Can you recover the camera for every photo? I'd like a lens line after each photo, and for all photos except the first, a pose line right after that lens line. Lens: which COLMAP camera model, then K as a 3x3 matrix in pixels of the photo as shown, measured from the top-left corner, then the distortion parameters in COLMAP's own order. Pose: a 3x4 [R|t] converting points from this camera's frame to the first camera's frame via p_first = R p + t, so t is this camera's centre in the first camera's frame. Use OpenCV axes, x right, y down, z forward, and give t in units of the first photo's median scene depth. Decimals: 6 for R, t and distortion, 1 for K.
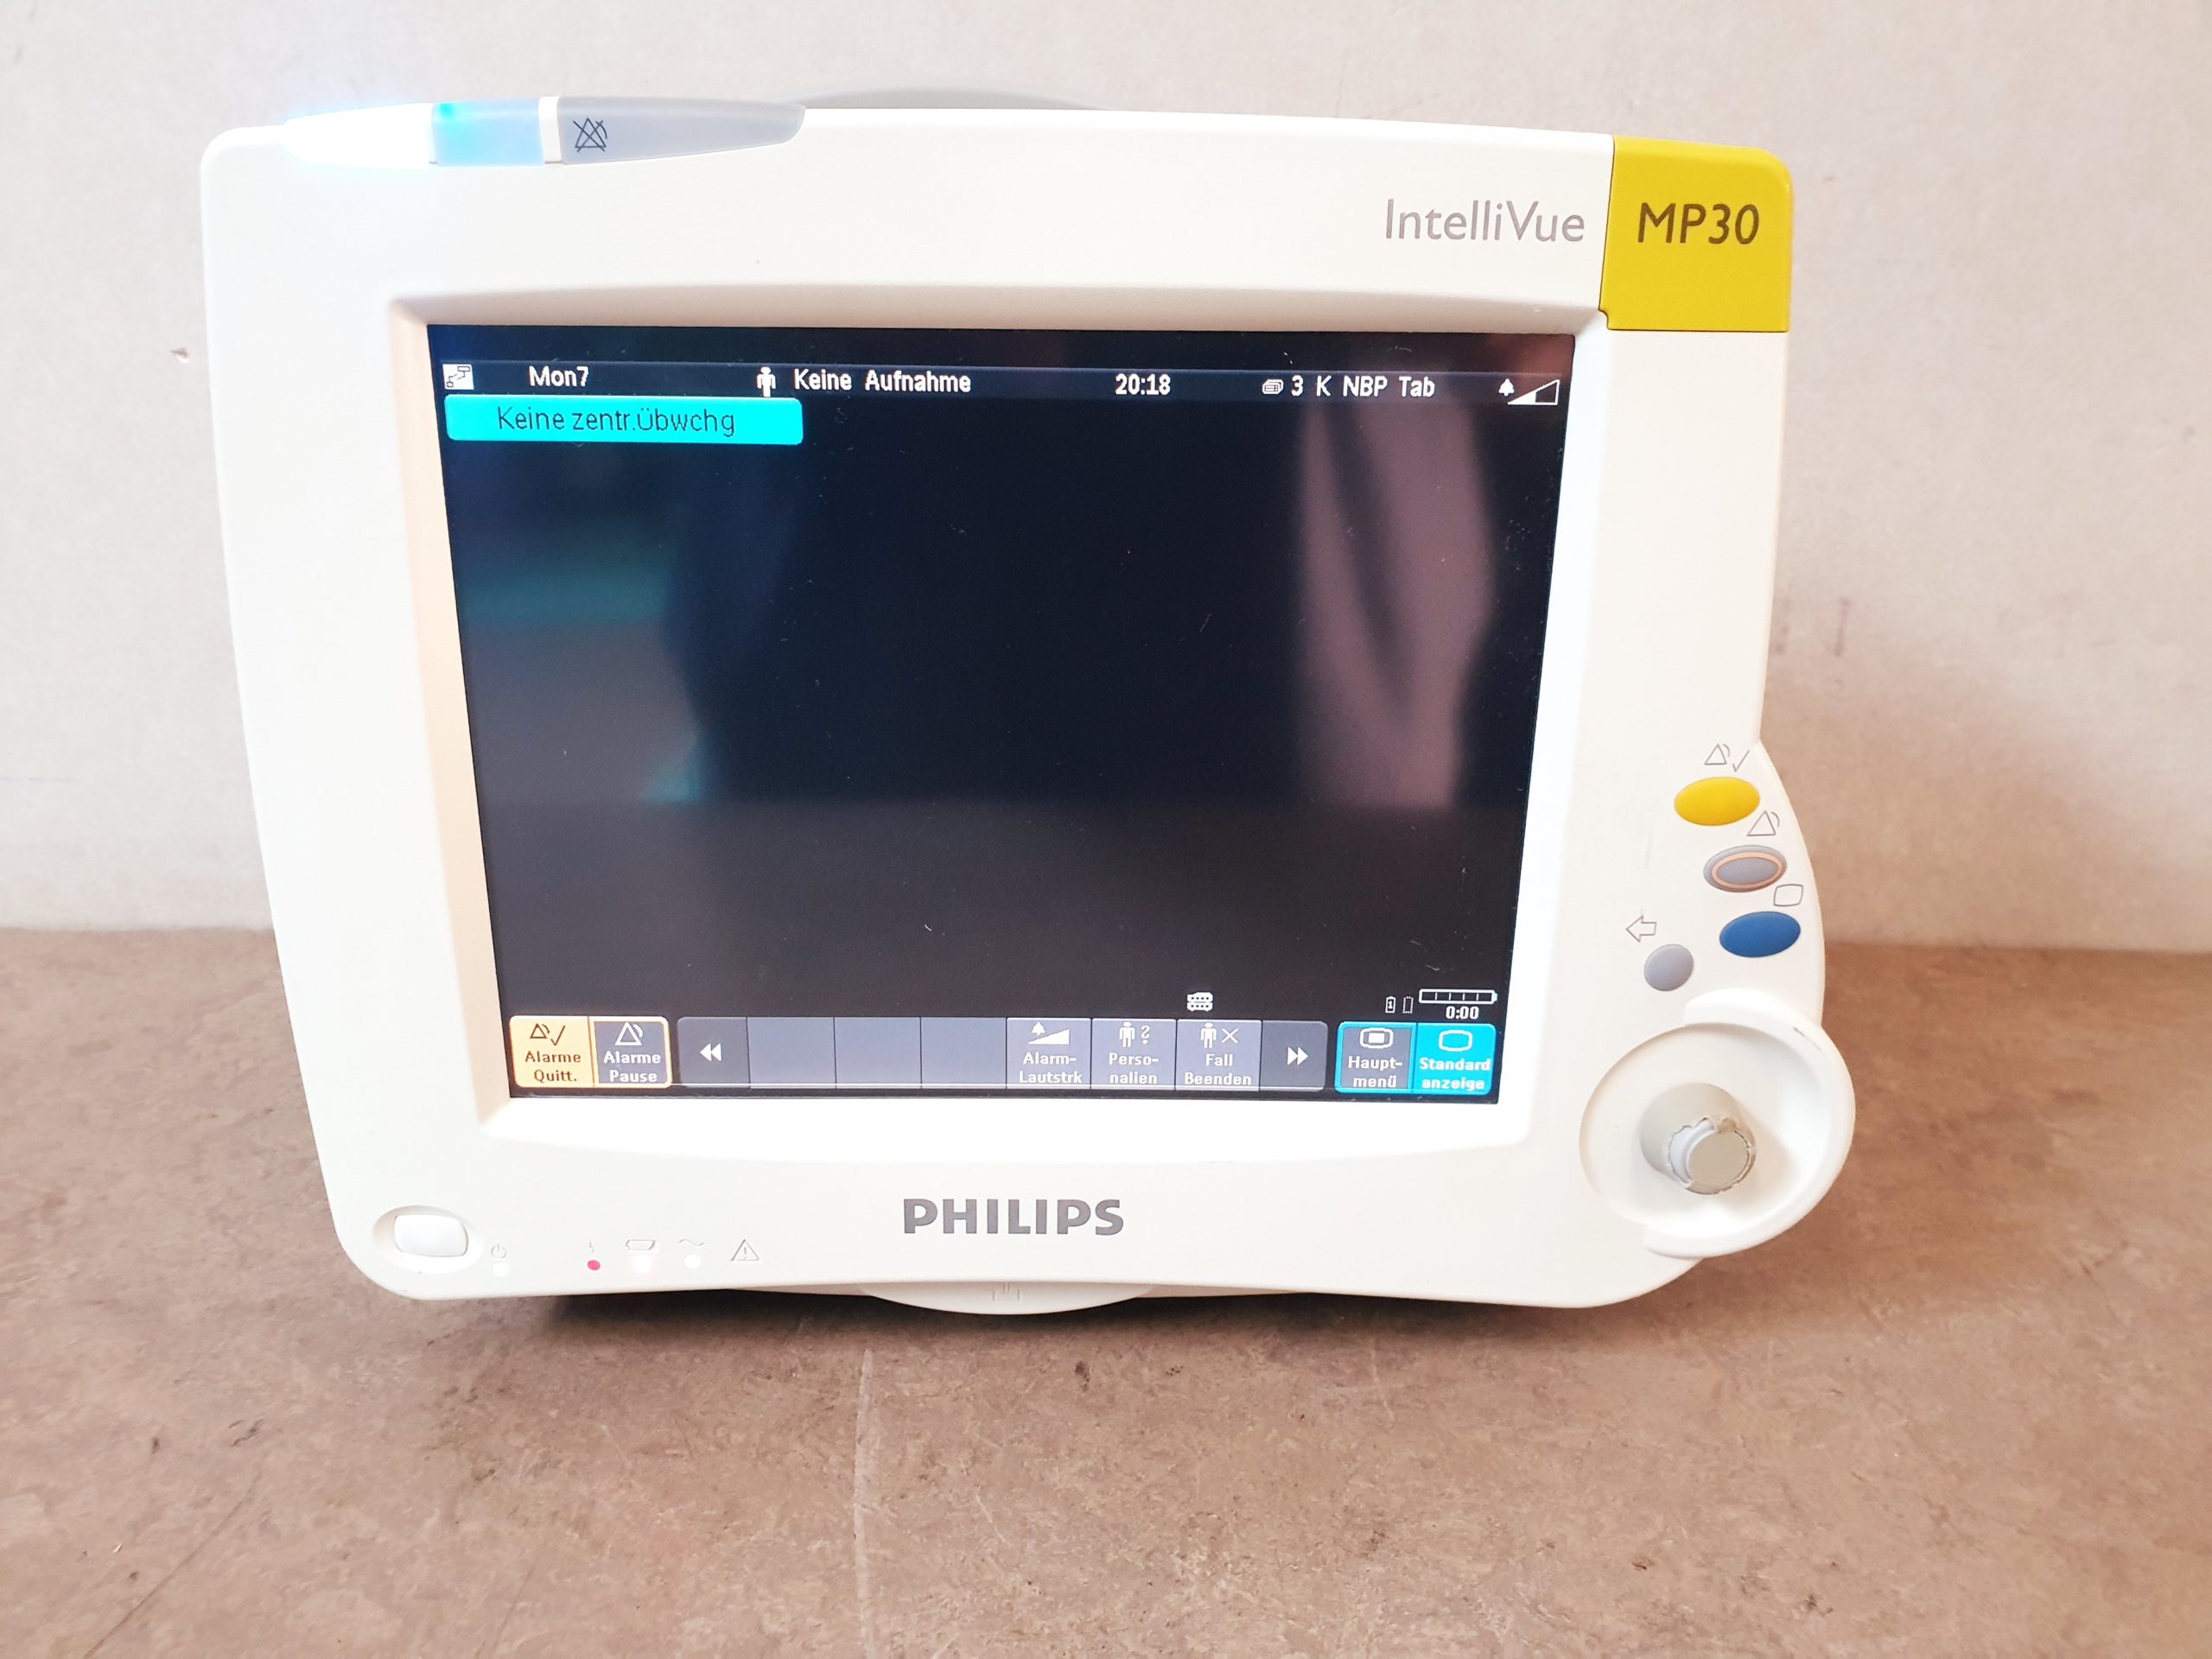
lens RADIAL K [[1732.3, 0, 1111.1], [0, 1732.3, 831.4], [0, 0, 1]] dist [0.001804, 0.004906]
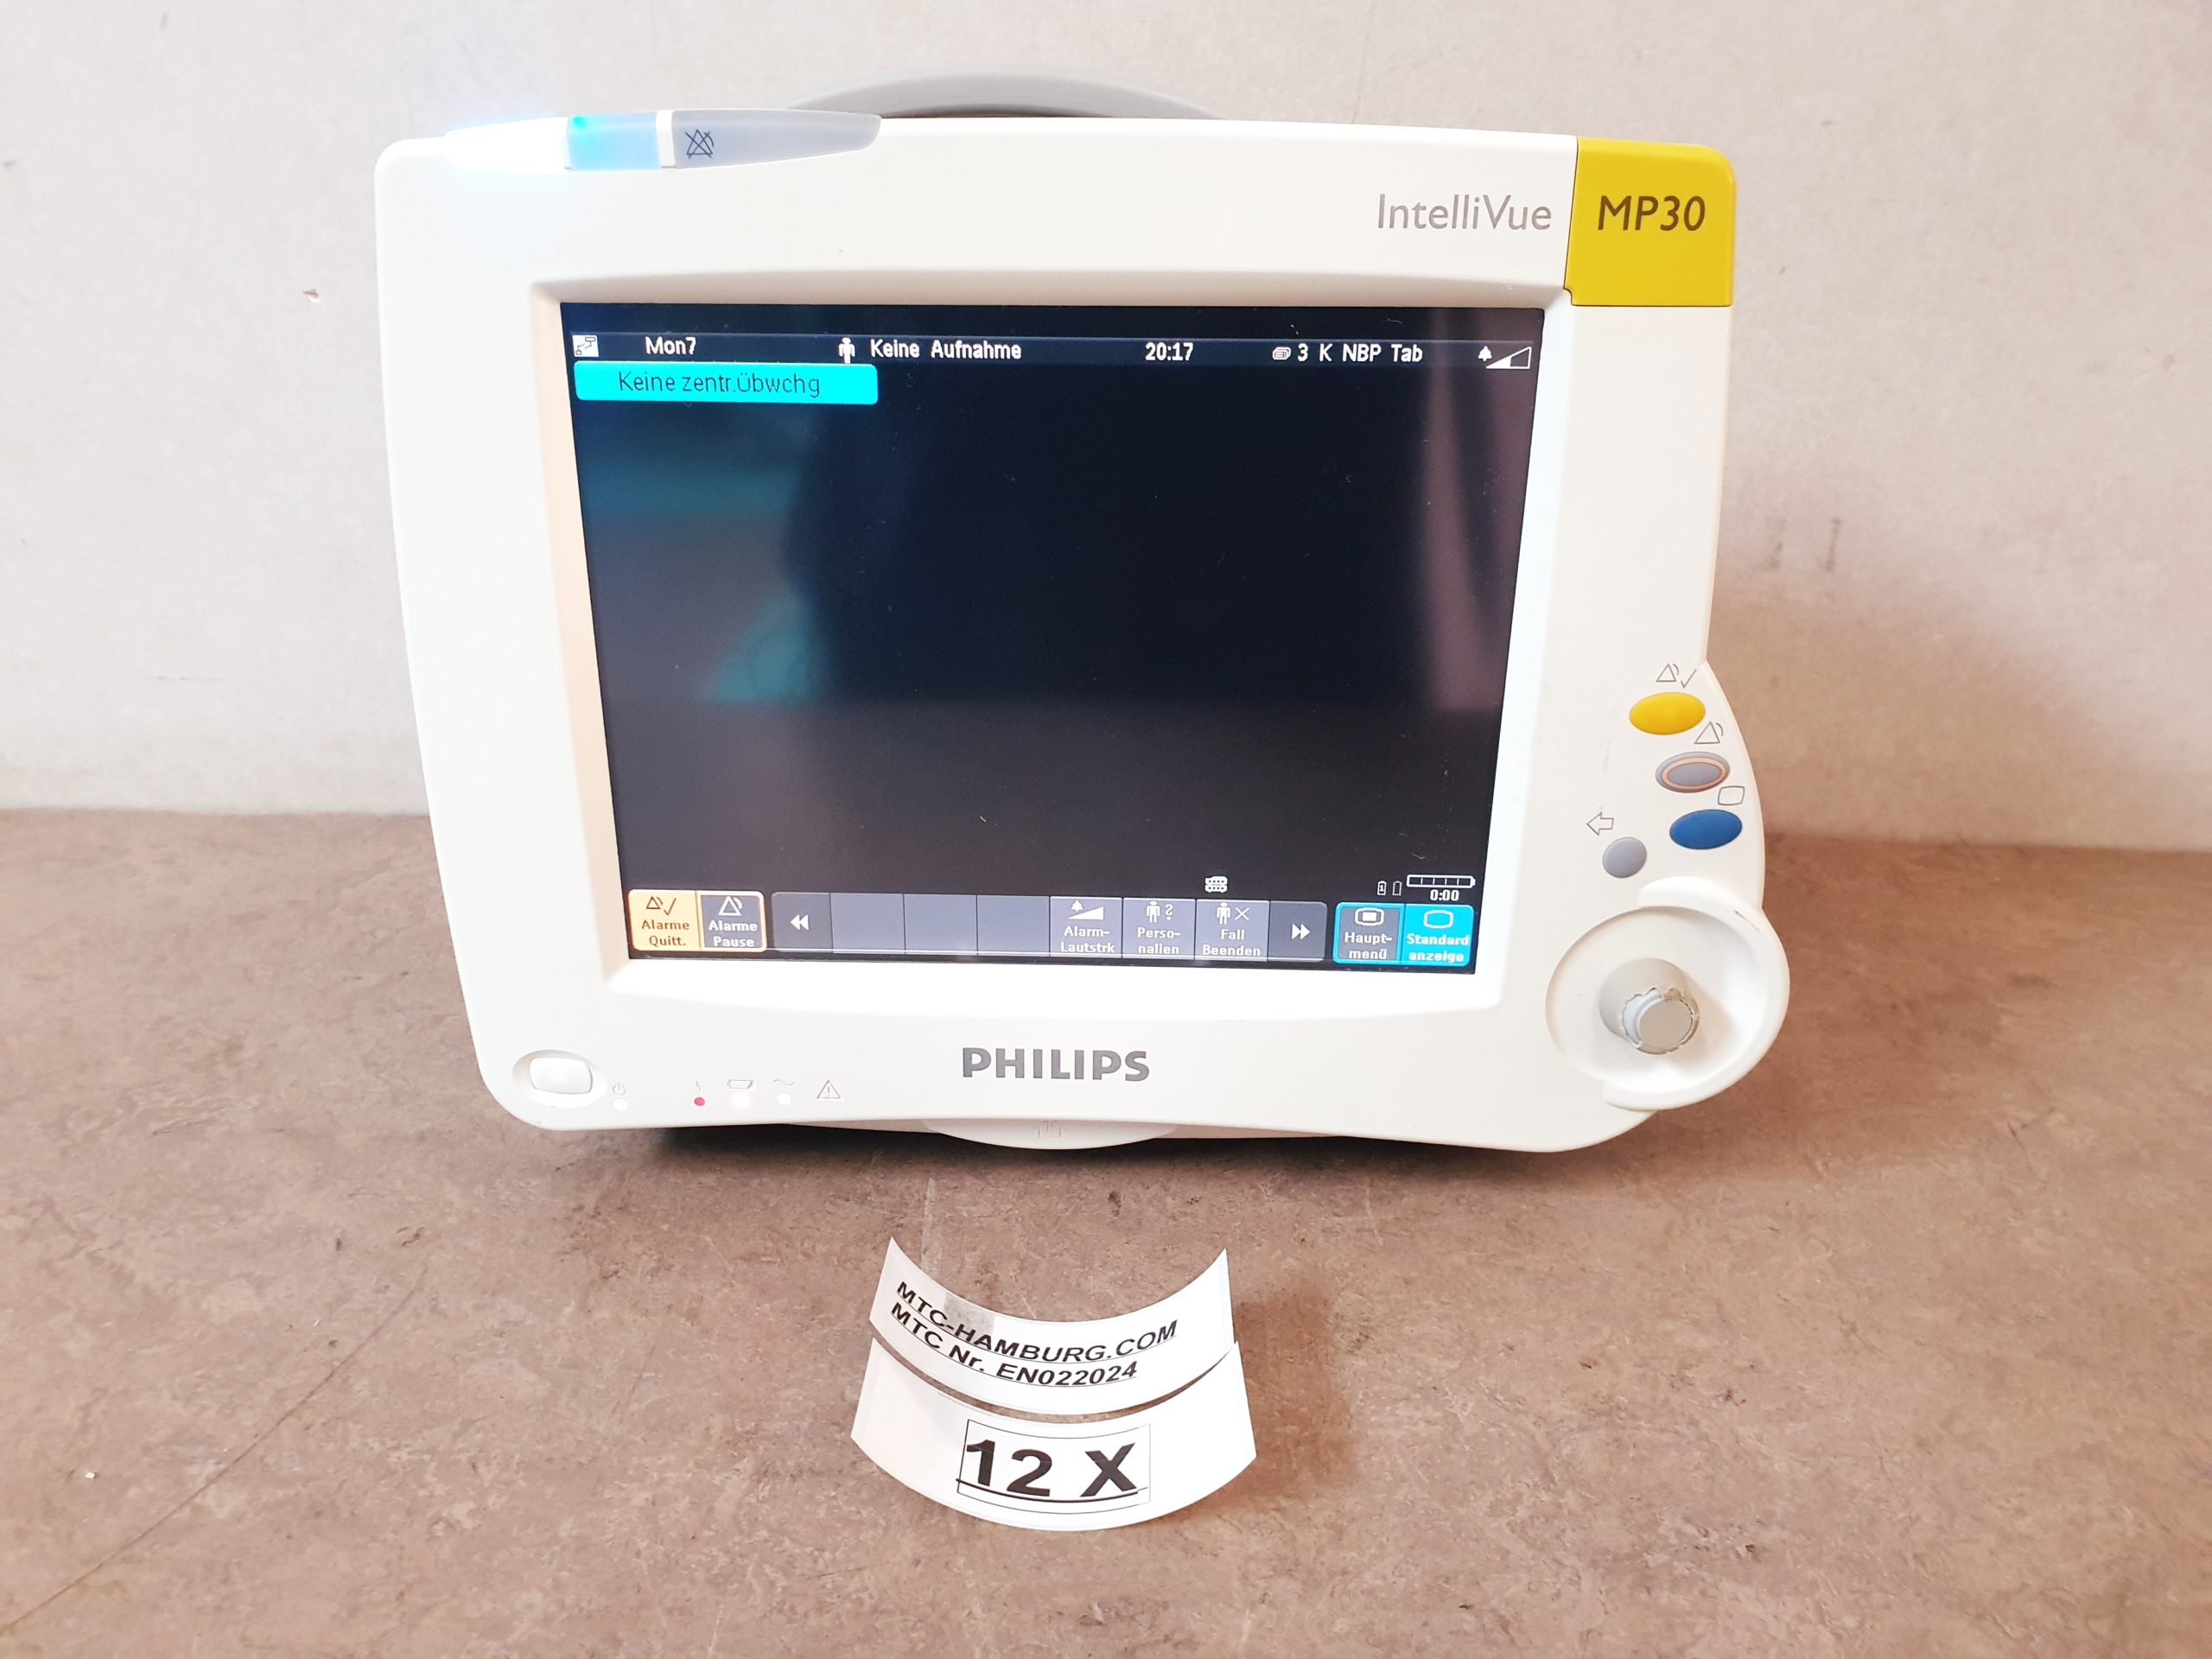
lens RADIAL K [[1732.3, 0, 1090.9], [0, 1732.3, 811.3], [0, 0, 1]] dist [0.001804, 0.004906]
pose [[0.999095, 0.007771, -0.041814, 0.015036], [-0.005634, 0.998684, 0.050984, -0.008560], [0.042155, -0.050702, 0.997824, -0.156695]]
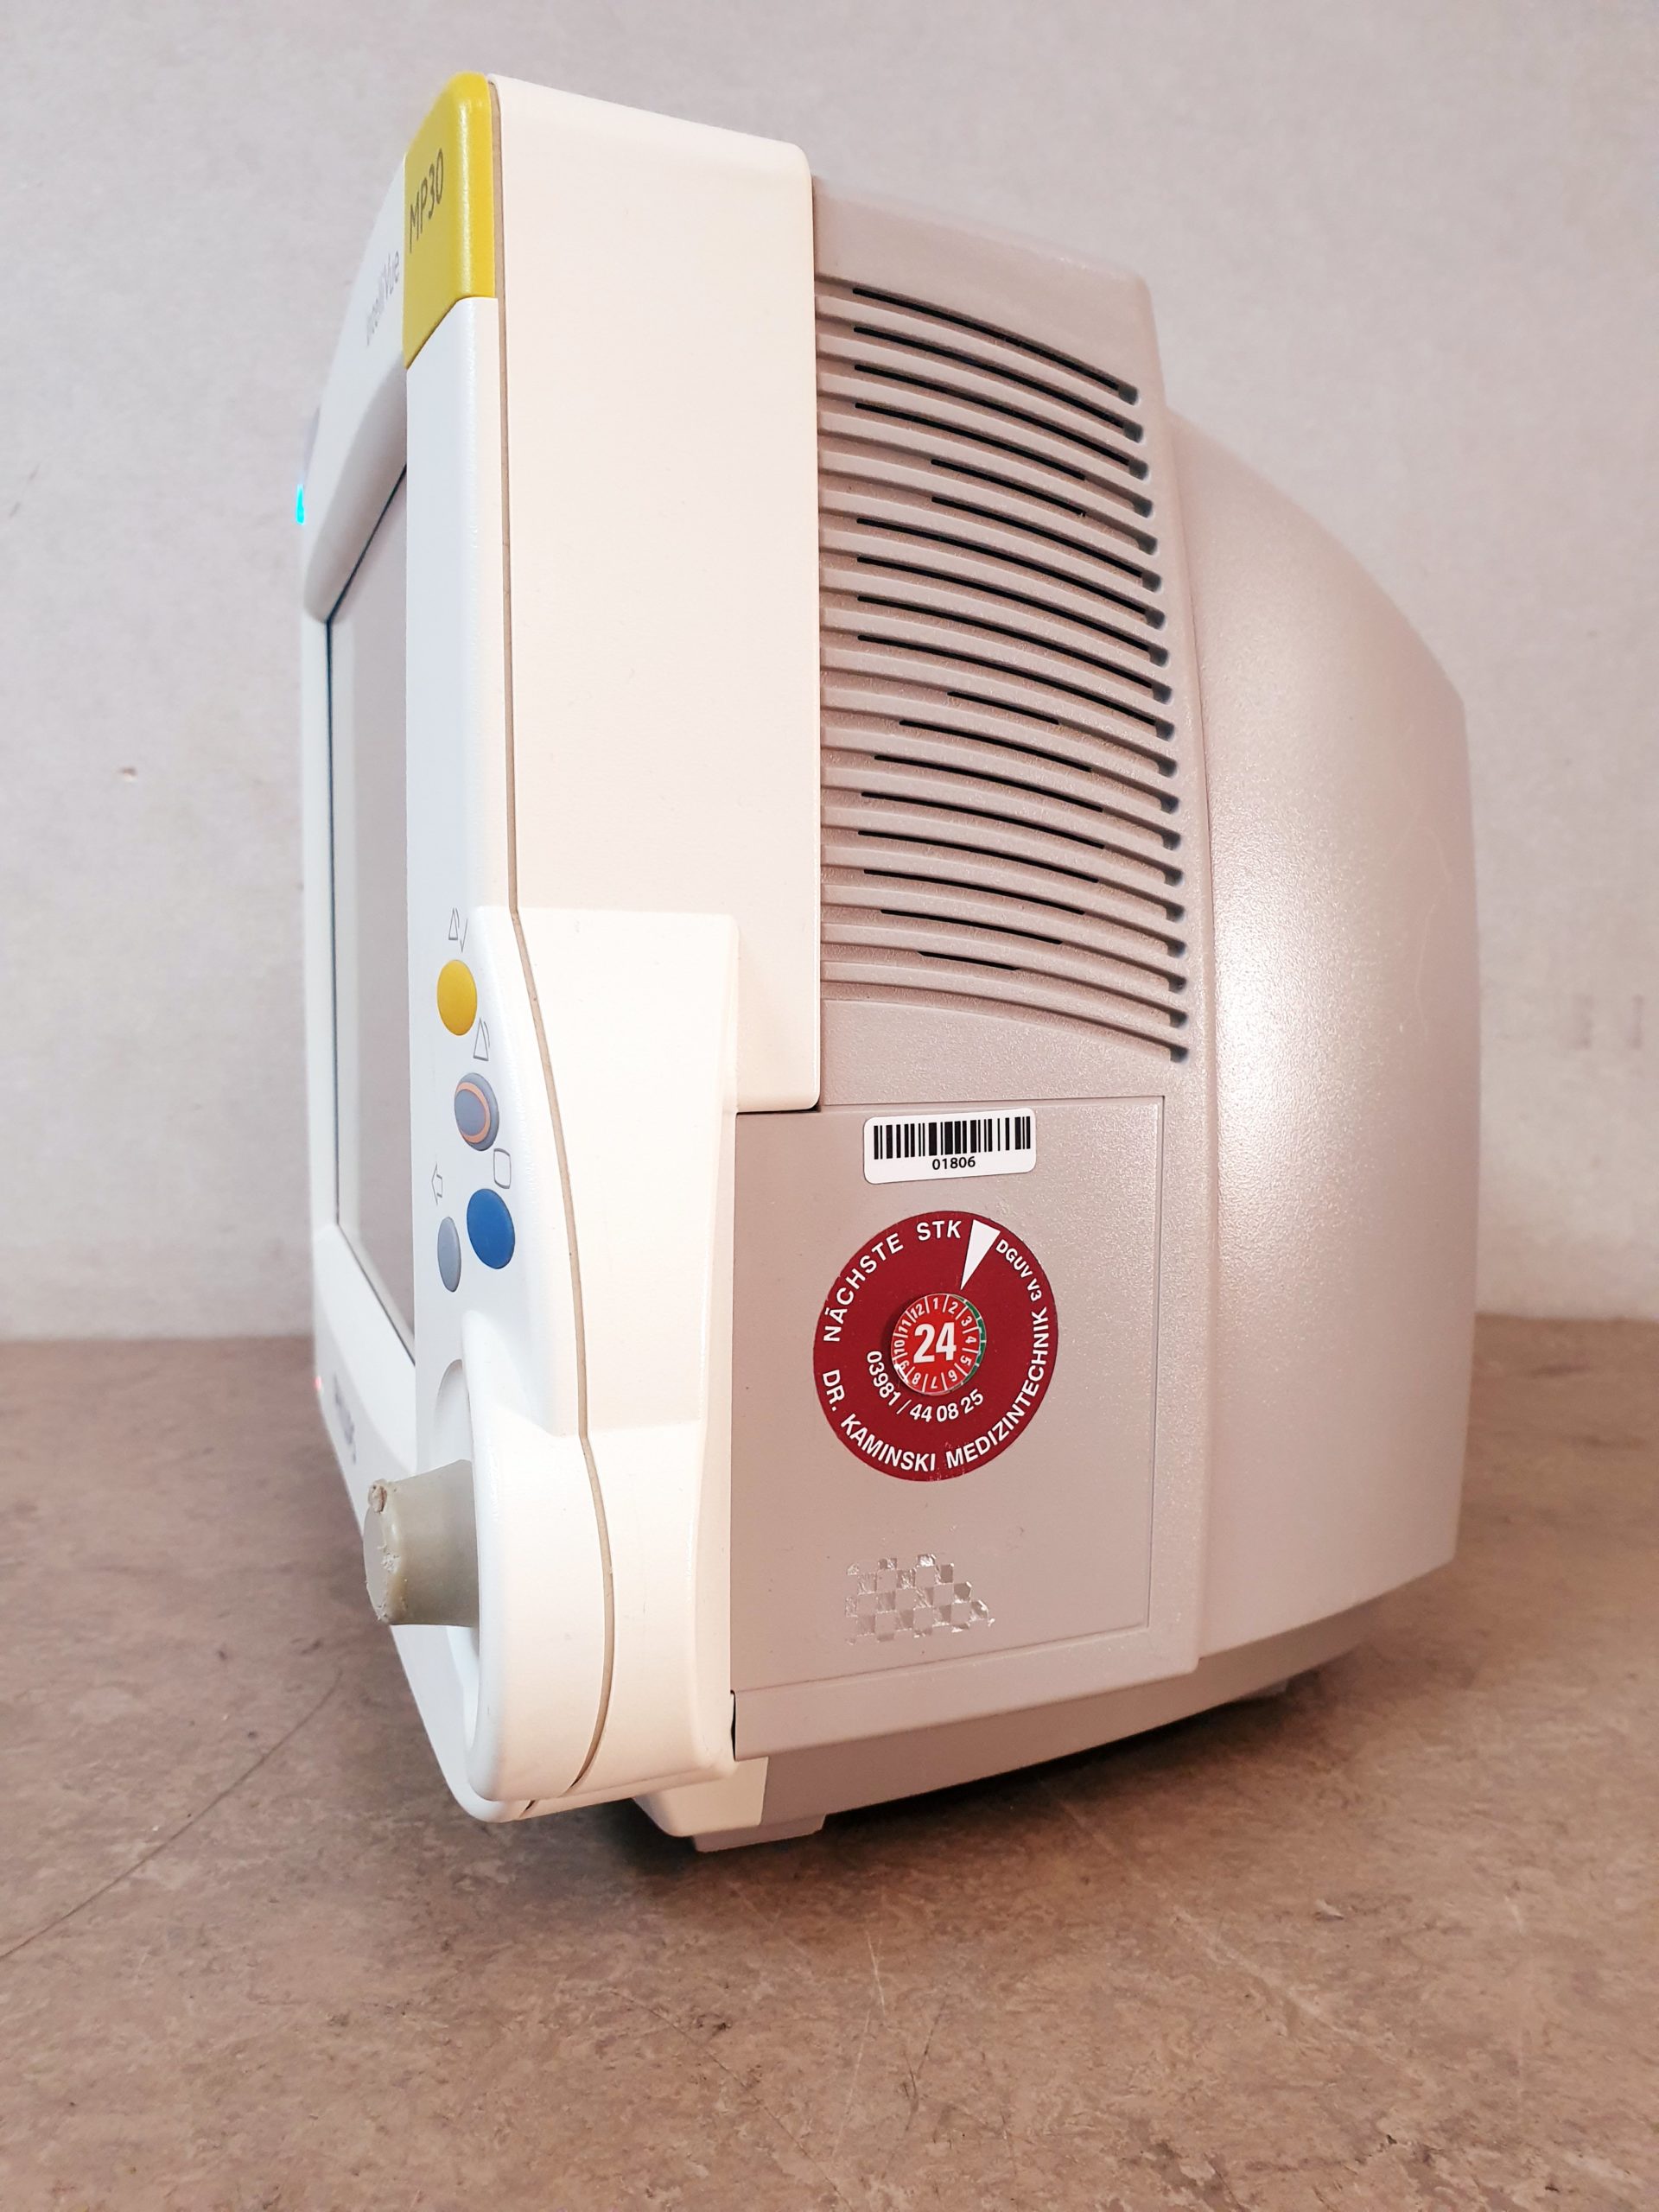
lens RADIAL K [[1732.3, 0, 847.5], [0, 1732.3, 1112.1], [0, 0, 1]] dist [0.001804, 0.004906]
pose [[0.997273, -0.007527, 0.073411, -0.267329], [0.023668, 0.974857, -0.221572, 0.280120], [-0.069897, 0.222706, 0.972377, -0.050535]]
